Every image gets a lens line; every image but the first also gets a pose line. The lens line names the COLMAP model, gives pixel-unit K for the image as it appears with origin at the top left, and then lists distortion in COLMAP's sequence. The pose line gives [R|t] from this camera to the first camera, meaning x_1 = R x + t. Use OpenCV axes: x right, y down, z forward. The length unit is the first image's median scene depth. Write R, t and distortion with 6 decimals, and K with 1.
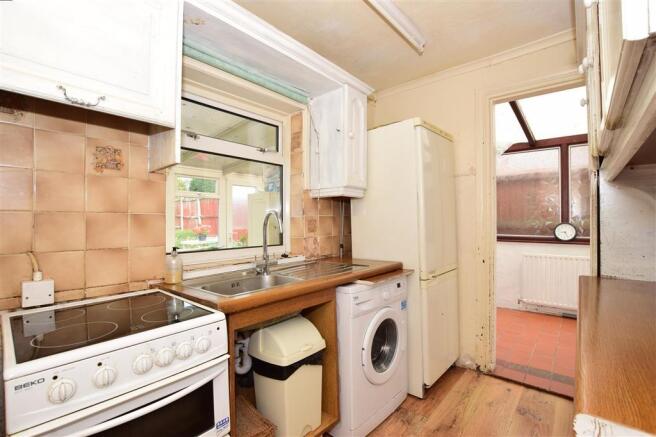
lens RADIAL K [[299.4, 0, 329.8], [0, 299.4, 221.6], [0, 0, 1]] dist [0.027227, 0.000199]
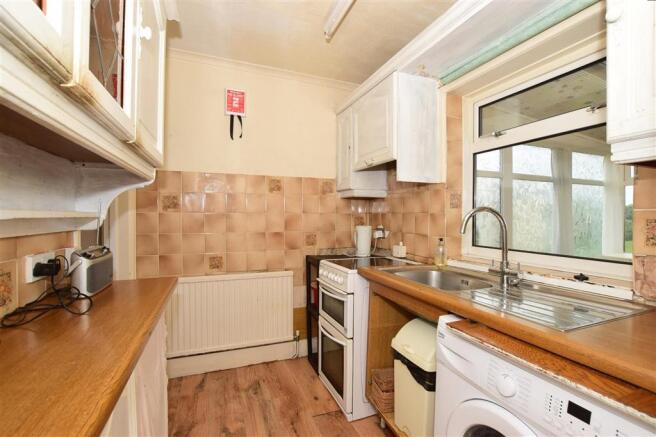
lens RADIAL K [[299.4, 0, 330.5], [0, 299.4, 217.0], [0, 0, 1]] dist [0.027227, 0.000199]
pose [[-0.486278, -0.009963, -0.873748, 0.869458], [-0.007988, 0.999944, -0.006956, 0.007303], [0.873768, 0.003597, -0.486330, 1.229167]]
